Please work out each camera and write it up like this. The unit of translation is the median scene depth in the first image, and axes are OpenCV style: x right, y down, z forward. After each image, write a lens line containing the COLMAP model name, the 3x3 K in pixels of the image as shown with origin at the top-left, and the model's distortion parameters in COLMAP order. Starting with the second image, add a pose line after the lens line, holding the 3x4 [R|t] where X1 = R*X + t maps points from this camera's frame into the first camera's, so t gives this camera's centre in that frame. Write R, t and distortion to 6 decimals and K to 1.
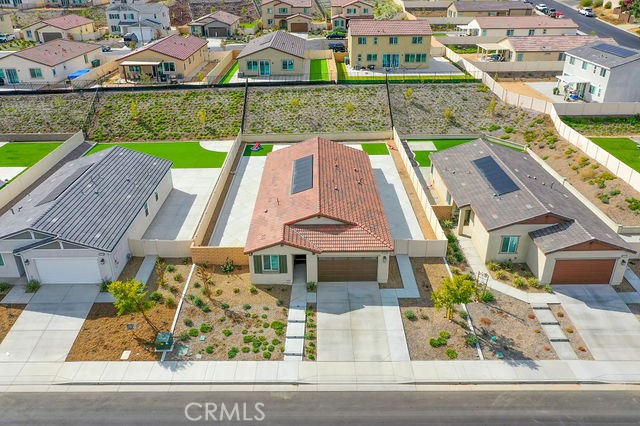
lens RADIAL K [[505.3, 0, 320.0], [0, 505.3, 213.0], [0, 0, 1]] dist [0.005119, -0.002103]
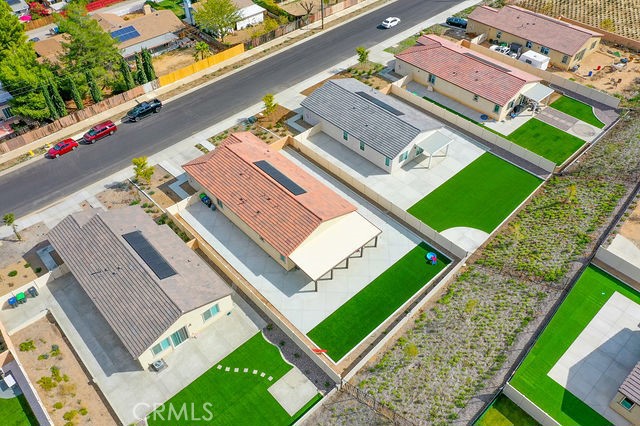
lens RADIAL K [[505.3, 0, 320.0], [0, 505.3, 213.0], [0, 0, 1]] dist [0.005119, -0.002103]
pose [[-0.741827, 0.480705, -0.467563, 0.519862], [-0.287364, 0.402102, 0.869331, -1.154726], [0.605900, 0.779254, -0.160153, 1.279445]]
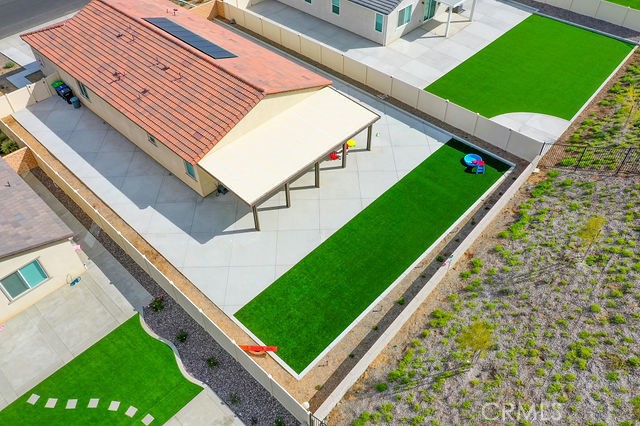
lens RADIAL K [[505.3, 0, 320.0], [0, 505.3, 213.0], [0, 0, 1]] dist [0.005119, -0.002103]
pose [[-0.696920, 0.525063, -0.488479, 0.304888], [-0.307504, 0.396557, 0.864976, -0.630724], [0.647877, 0.753028, -0.114910, 1.325323]]
